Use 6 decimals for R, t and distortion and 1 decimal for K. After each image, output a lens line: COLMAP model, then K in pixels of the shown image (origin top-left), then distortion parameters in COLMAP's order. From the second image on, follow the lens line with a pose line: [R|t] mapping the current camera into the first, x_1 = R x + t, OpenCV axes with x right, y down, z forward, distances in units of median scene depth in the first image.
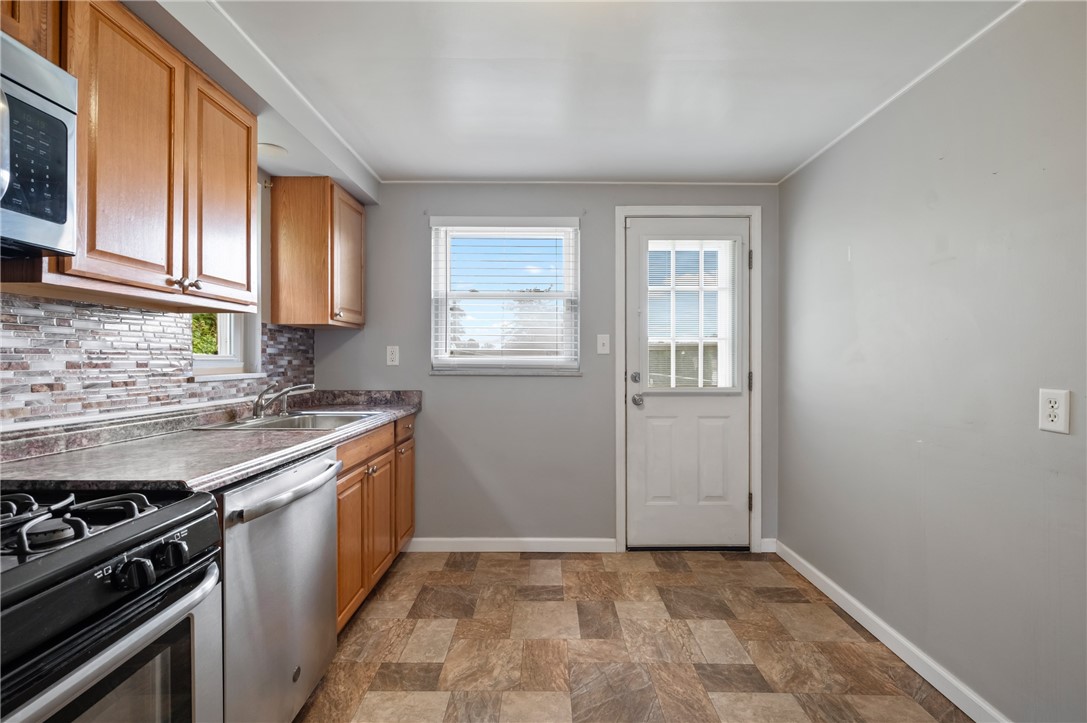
lens RADIAL K [[466.0, 0, 548.5], [0, 466.0, 356.2], [0, 0, 1]] dist [-0.000168, -0.000166]
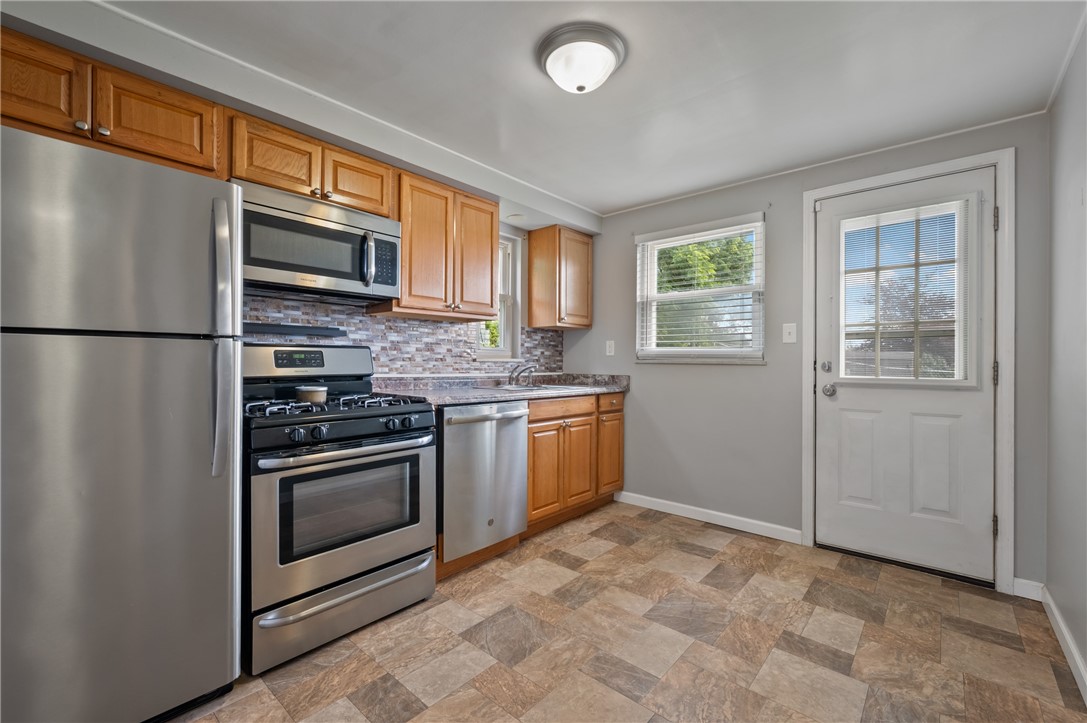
lens RADIAL K [[466.7, 0, 542.3], [0, 466.7, 356.6], [0, 0, 1]] dist [0.004724, 0.000299]
pose [[0.750002, -0.004630, -0.661420, 0.450541], [-0.001176, 0.999965, -0.008333, 0.039266], [0.661435, 0.007027, 0.749970, -0.118369]]
